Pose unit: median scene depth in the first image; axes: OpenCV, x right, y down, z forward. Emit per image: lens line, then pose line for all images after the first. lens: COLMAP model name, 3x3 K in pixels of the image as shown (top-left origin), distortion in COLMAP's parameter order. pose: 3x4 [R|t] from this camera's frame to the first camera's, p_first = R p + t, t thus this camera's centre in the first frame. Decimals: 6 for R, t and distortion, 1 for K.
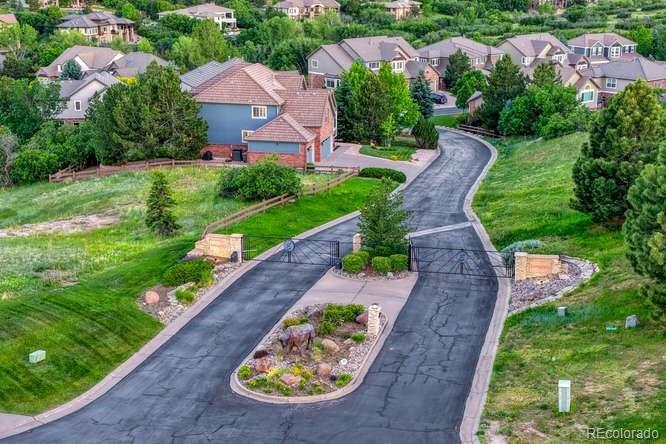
lens RADIAL K [[1023.9, 0, 333.1], [0, 1023.9, 222.6], [0, 0, 1]] dist [0.094661, 0.000000]
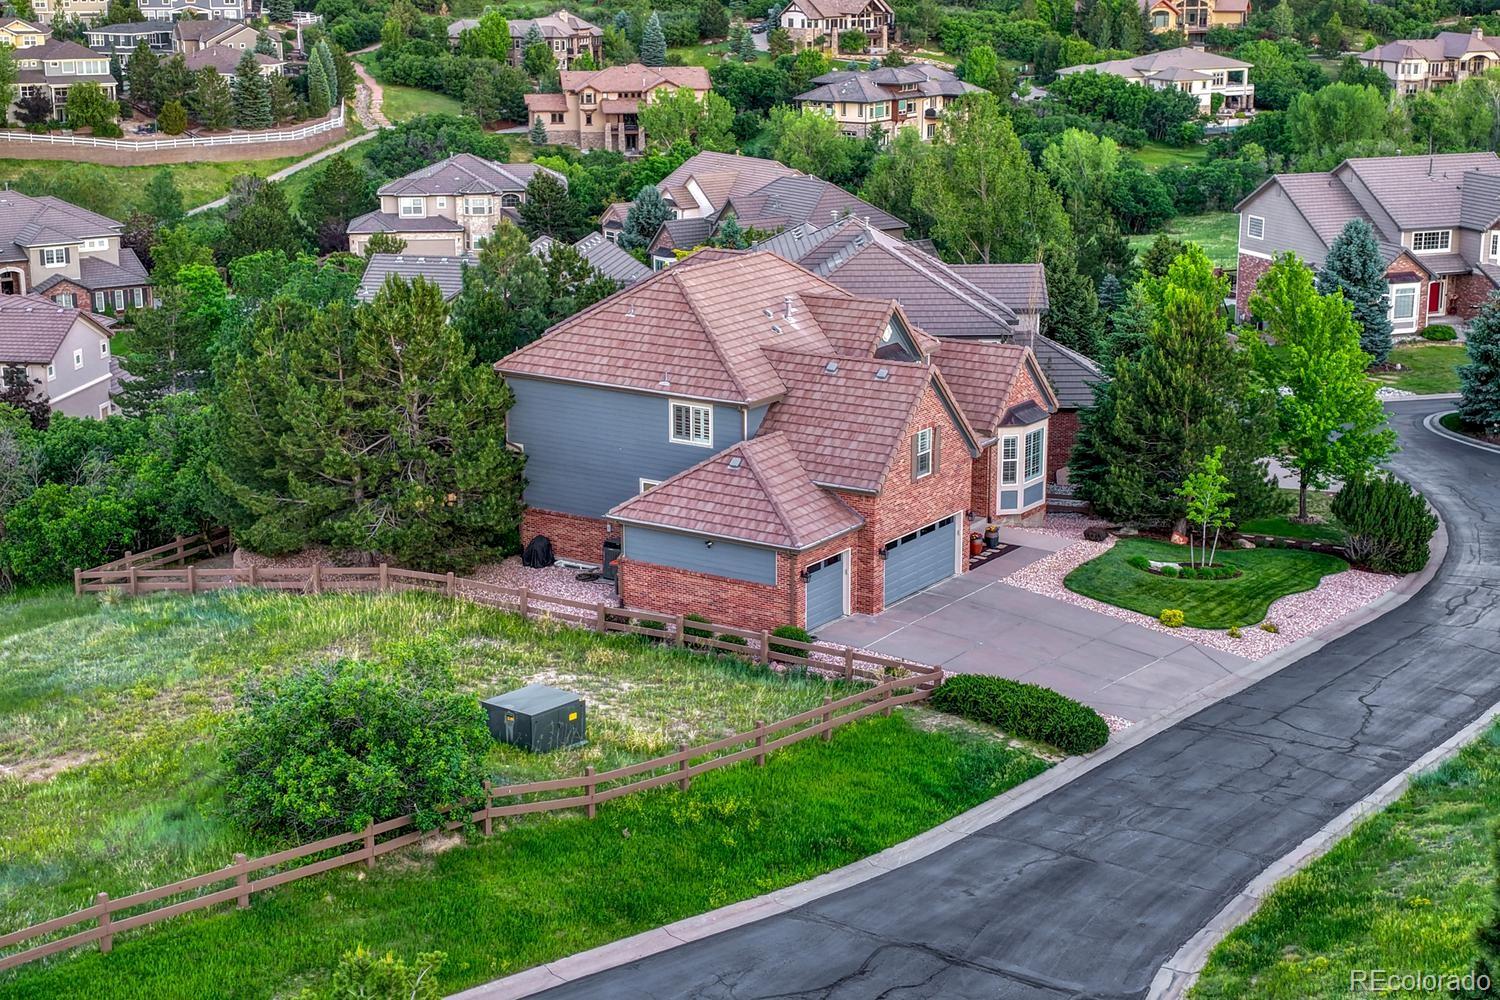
lens RADIAL K [[2306.1, 0, 749.3], [0, 2306.1, 497.6], [0, 0, 1]] dist [0.094661, 0.000000]
pose [[0.937070, 0.084692, -0.338715, 0.148245], [-0.090397, 0.995905, -0.001072, -0.077401], [0.337237, 0.031623, 0.940888, 0.344433]]
